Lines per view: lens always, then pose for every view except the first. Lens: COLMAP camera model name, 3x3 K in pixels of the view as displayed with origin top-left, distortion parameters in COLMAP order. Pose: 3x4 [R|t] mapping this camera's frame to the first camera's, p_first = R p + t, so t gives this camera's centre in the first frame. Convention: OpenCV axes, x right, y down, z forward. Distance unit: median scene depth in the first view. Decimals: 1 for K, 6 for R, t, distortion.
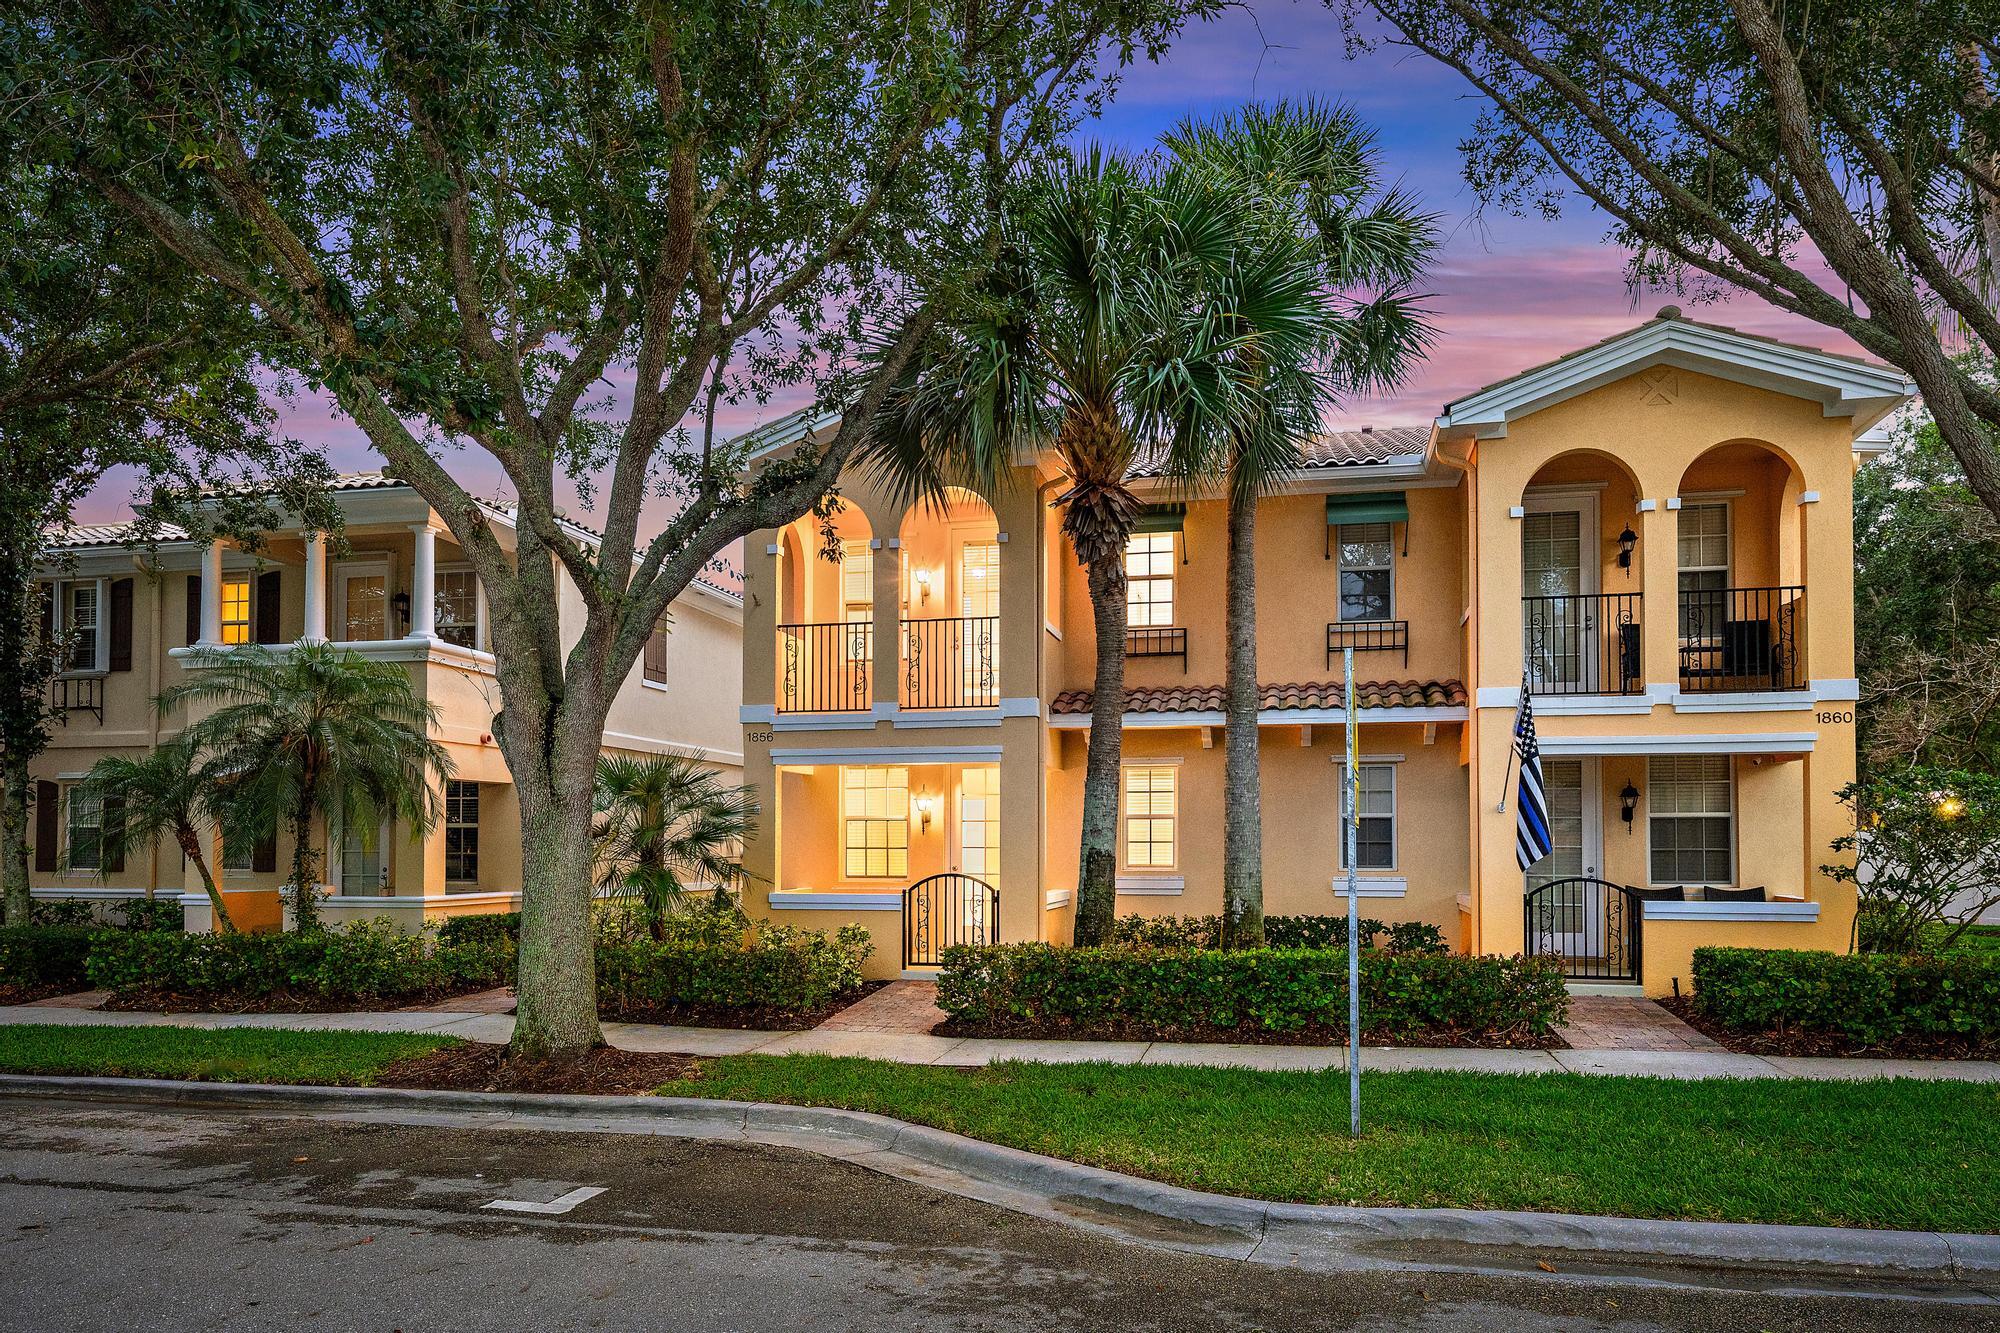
lens RADIAL K [[1317.7, 0, 1005.6], [0, 1317.7, 667.5], [0, 0, 1]] dist [-0.005729, 0.003871]
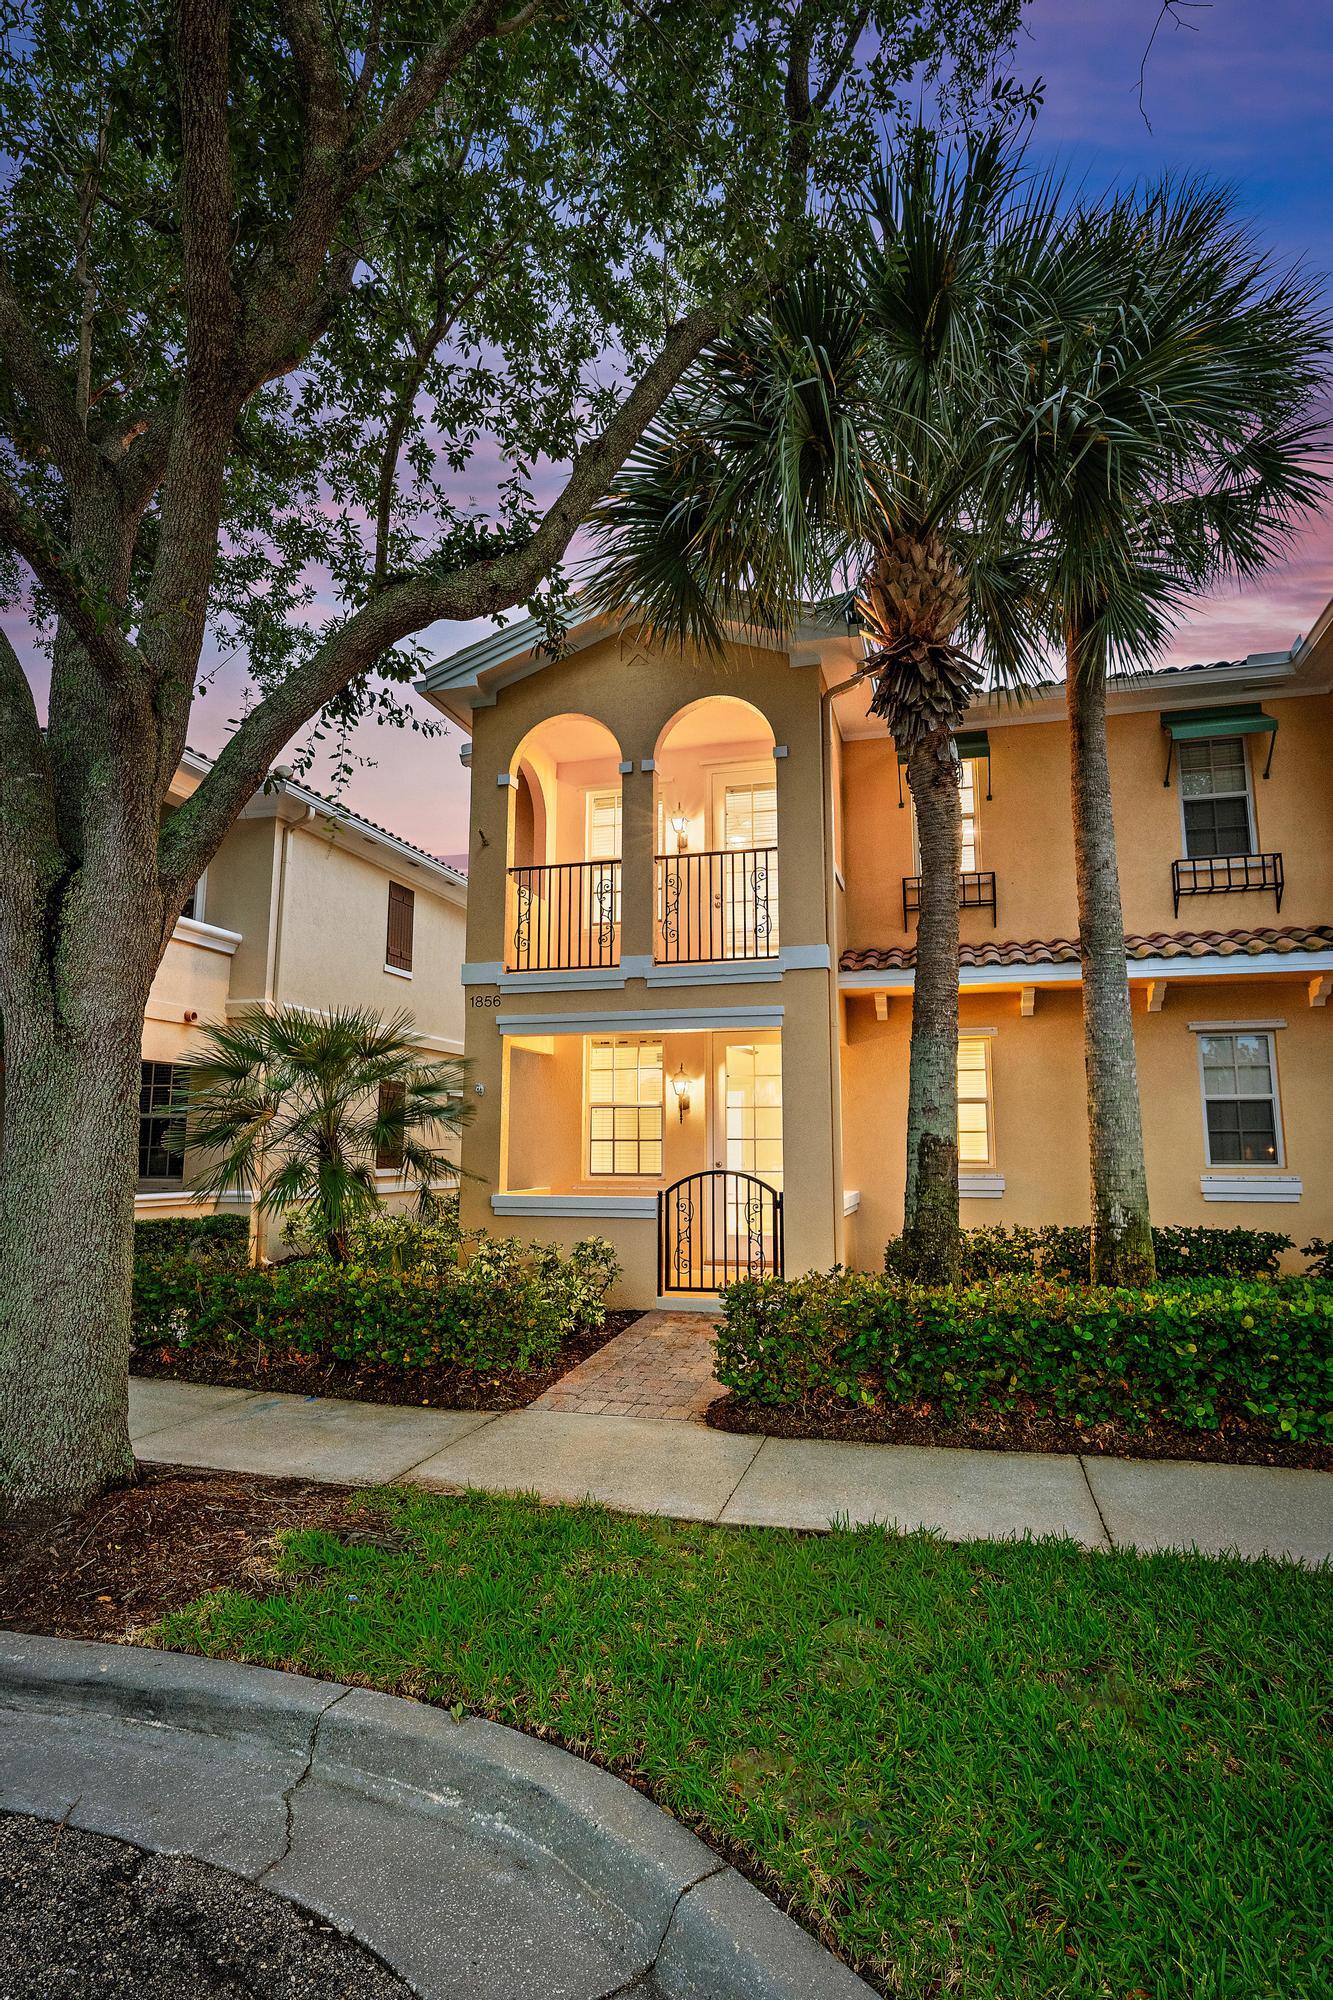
lens RADIAL K [[1005.7, 0, 696.9], [0, 1005.7, 914.9], [0, 0, 1]] dist [-0.001195, -0.000800]
pose [[0.999531, -0.006244, -0.029987, -0.036608], [0.003345, 0.995400, -0.095751, 0.063089], [0.030447, 0.095606, 0.994954, 0.394916]]
